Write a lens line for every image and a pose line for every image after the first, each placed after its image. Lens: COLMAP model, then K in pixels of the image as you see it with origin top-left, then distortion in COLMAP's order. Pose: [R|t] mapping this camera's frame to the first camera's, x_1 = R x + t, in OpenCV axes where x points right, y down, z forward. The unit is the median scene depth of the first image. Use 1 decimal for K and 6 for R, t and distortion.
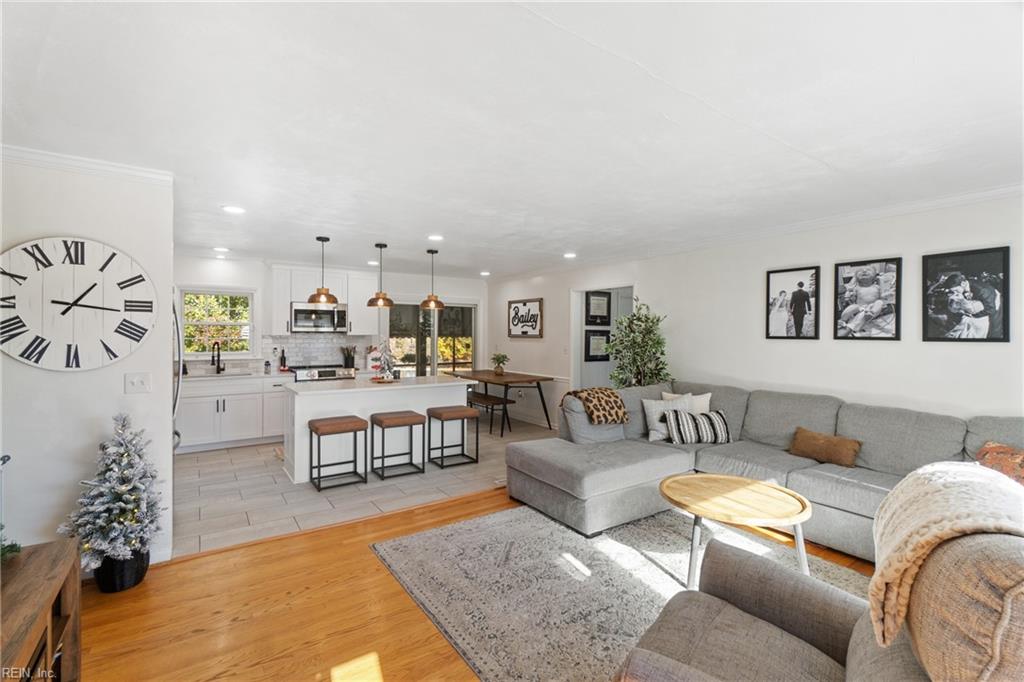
lens RADIAL K [[451.8, 0, 510.7], [0, 451.8, 333.5], [0, 0, 1]] dist [-0.004435, -0.000237]
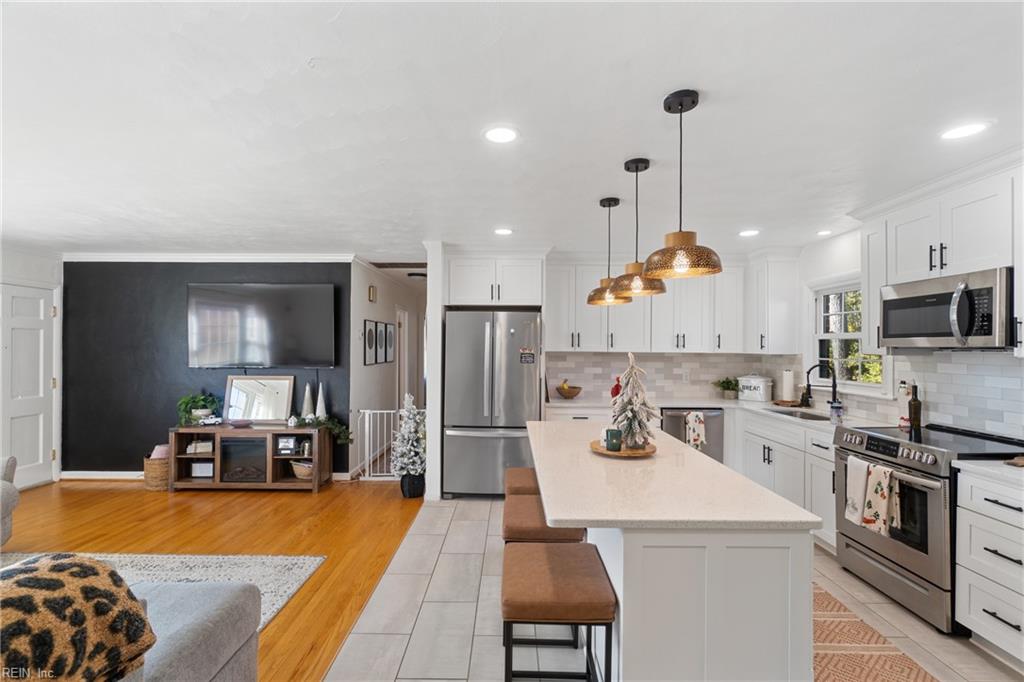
lens RADIAL K [[451.8, 0, 512.5], [0, 451.8, 346.0], [0, 0, 1]] dist [-0.004435, -0.000237]
pose [[-0.571931, -0.008538, -0.820257, 0.160850], [-0.006200, 0.999962, -0.006085, -0.000967], [0.820278, 0.001605, -0.571962, 1.089982]]
